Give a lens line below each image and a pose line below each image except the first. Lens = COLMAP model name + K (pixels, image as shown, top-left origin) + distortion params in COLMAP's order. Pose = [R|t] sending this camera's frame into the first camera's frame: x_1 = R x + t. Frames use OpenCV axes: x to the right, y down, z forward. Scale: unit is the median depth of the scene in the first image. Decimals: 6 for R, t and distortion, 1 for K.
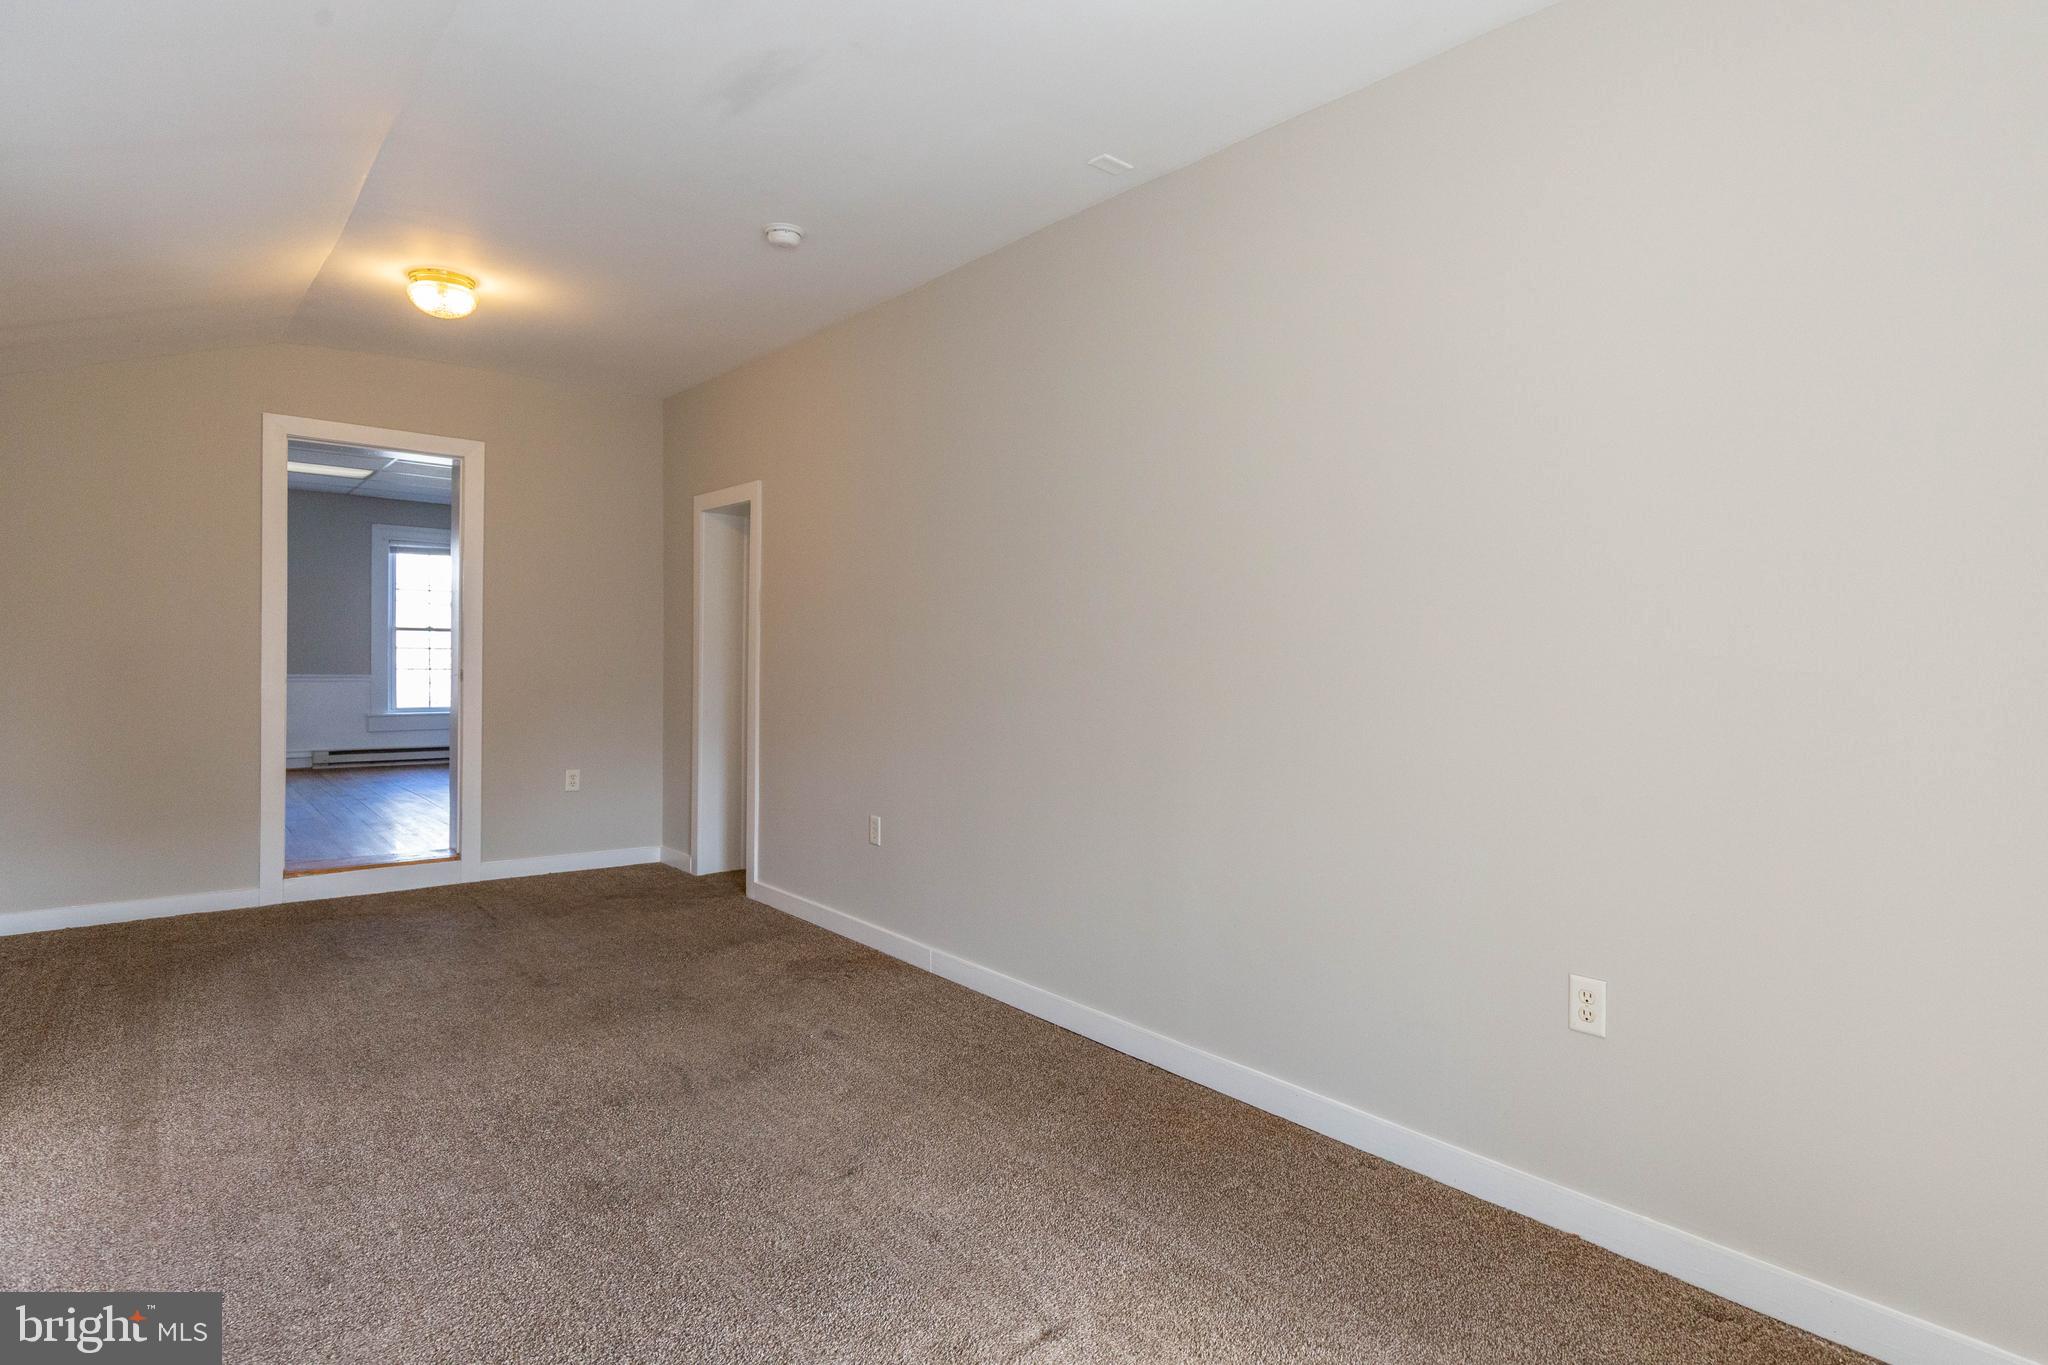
lens RADIAL K [[1069.5, 0, 1013.7], [0, 1069.5, 673.8], [0, 0, 1]] dist [0.001342, -0.001467]
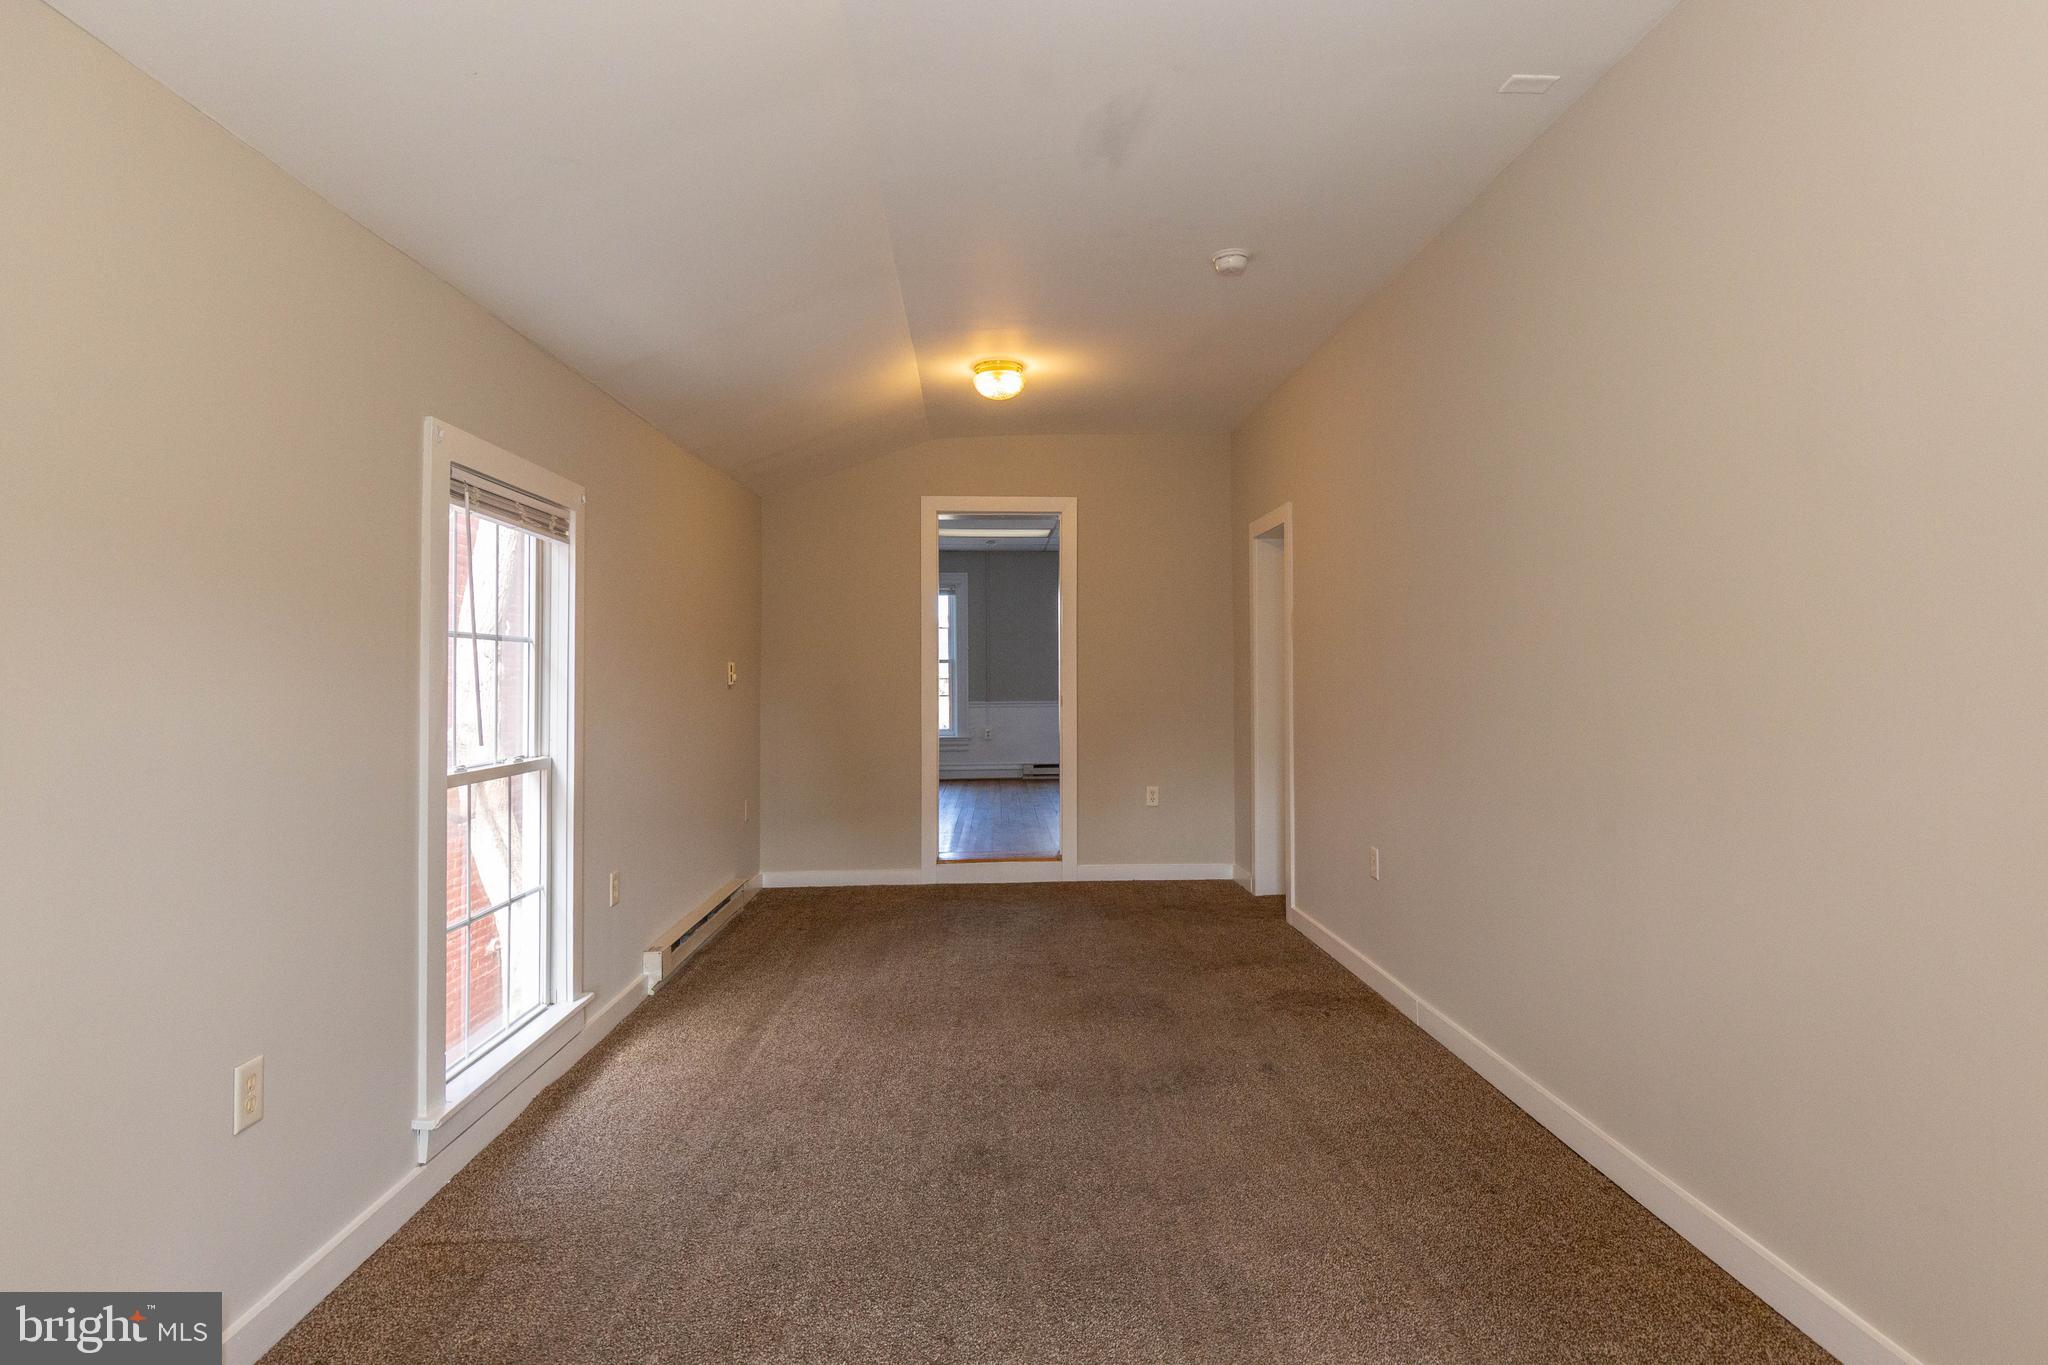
lens RADIAL K [[1069.5, 0, 1013.7], [0, 1069.5, 673.8], [0, 0, 1]] dist [0.001342, -0.001467]
pose [[0.796481, -0.024144, -0.604181, 0.194216], [0.010492, 0.999604, -0.026113, 0.003069], [0.604572, 0.014460, 0.796419, 0.068715]]
